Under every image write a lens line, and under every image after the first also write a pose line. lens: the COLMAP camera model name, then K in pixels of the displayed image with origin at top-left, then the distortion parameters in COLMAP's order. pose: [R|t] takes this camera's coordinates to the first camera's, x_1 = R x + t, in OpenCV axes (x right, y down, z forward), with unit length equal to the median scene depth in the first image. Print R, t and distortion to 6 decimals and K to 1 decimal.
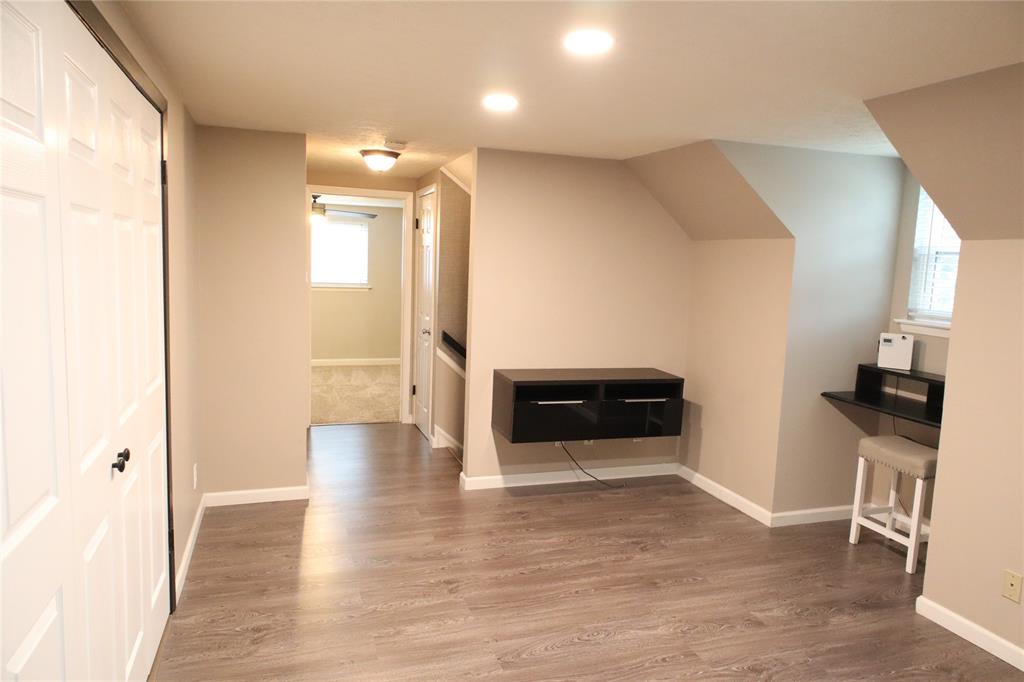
lens RADIAL K [[688.4, 0, 512.0], [0, 688.4, 337.8], [0, 0, 1]] dist [-0.001052, 0.002253]
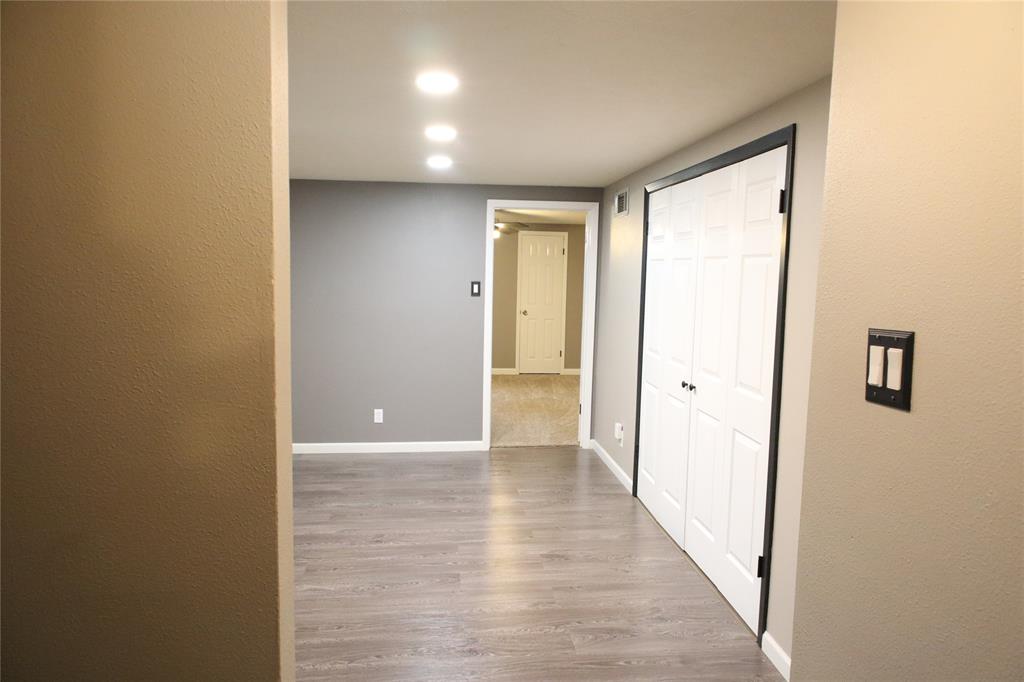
lens RADIAL K [[688.4, 0, 512.0], [0, 688.4, 337.8], [0, 0, 1]] dist [-0.001052, 0.002253]
pose [[-0.973304, -0.077985, 0.215867, -0.323472], [-0.030738, 0.976324, 0.214118, -0.227291], [-0.227454, 0.201767, -0.952657, 1.909711]]
